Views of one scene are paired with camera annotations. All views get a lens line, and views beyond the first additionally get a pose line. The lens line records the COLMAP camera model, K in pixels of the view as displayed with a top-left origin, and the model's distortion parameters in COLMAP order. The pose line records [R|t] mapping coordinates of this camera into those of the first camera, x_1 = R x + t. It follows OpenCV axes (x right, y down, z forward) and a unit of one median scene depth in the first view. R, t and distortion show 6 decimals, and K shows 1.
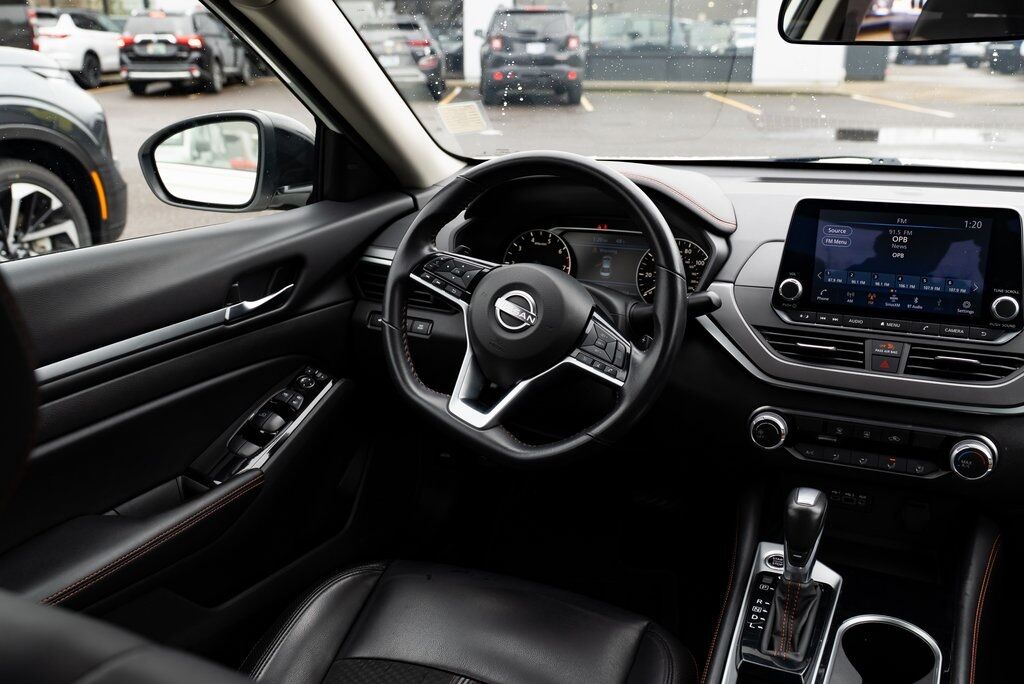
lens RADIAL K [[905.2, 0, 512.0], [0, 905.2, 342.0], [0, 0, 1]] dist [-0.006446, -0.002900]
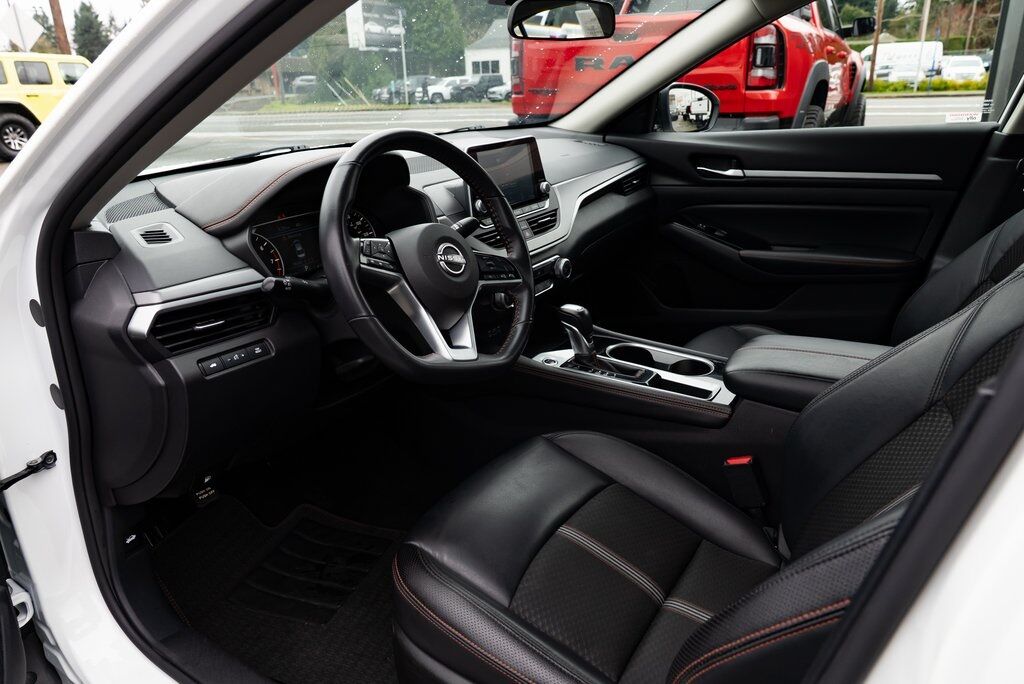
lens RADIAL K [[698.1, 0, 512.0], [0, 698.1, 342.0], [0, 0, 1]] dist [-0.032451, 0.018101]
pose [[0.176316, -0.349517, 0.920190, -0.868463], [0.335851, 0.900099, 0.277534, -0.164650], [-0.925266, 0.260113, 0.276088, 0.687332]]
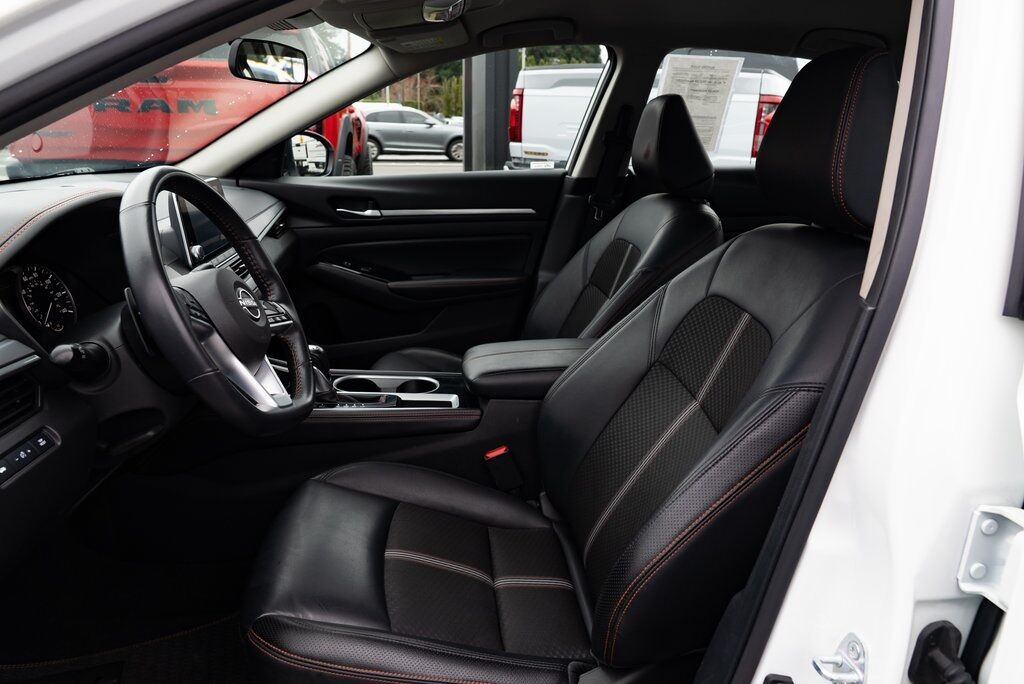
lens RADIAL K [[698.1, 0, 512.0], [0, 698.1, 342.0], [0, 0, 1]] dist [-0.032451, 0.018101]
pose [[-0.484026, -0.264294, 0.834187, -0.886958], [0.251965, 0.870829, 0.422103, -0.275233], [-0.837993, 0.414494, -0.354911, 1.040174]]
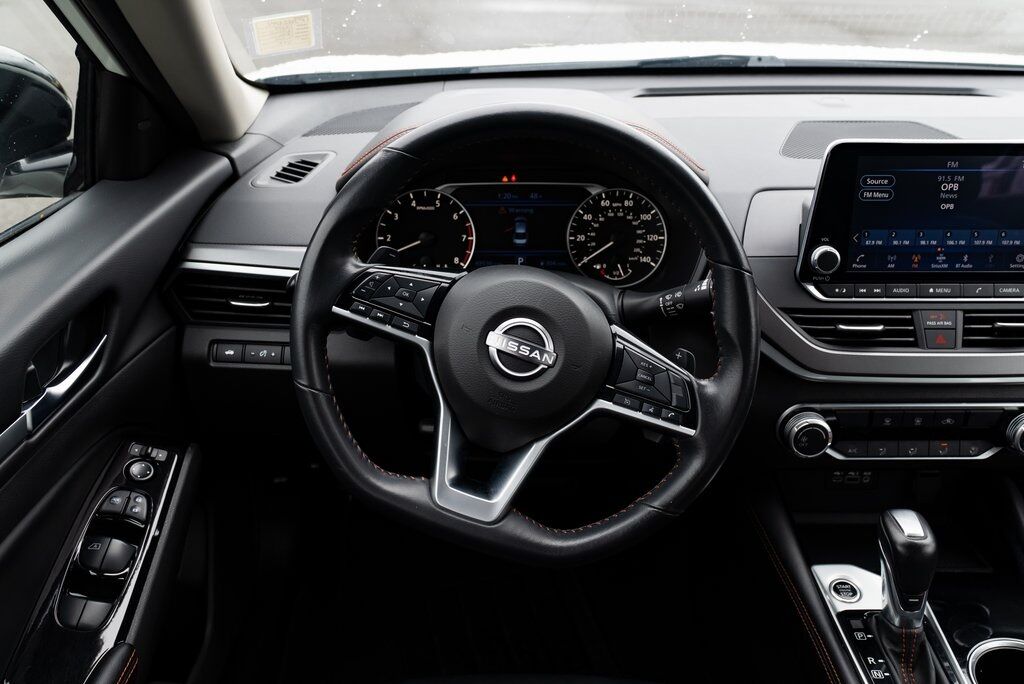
lens RADIAL K [[905.2, 0, 512.0], [0, 905.2, 342.0], [0, 0, 1]] dist [-0.006446, -0.002900]
pose [[0.914236, -0.169076, 0.368219, -0.249912], [0.112411, 0.978942, 0.170402, -0.154372], [-0.389276, -0.114396, 0.913990, 0.375057]]
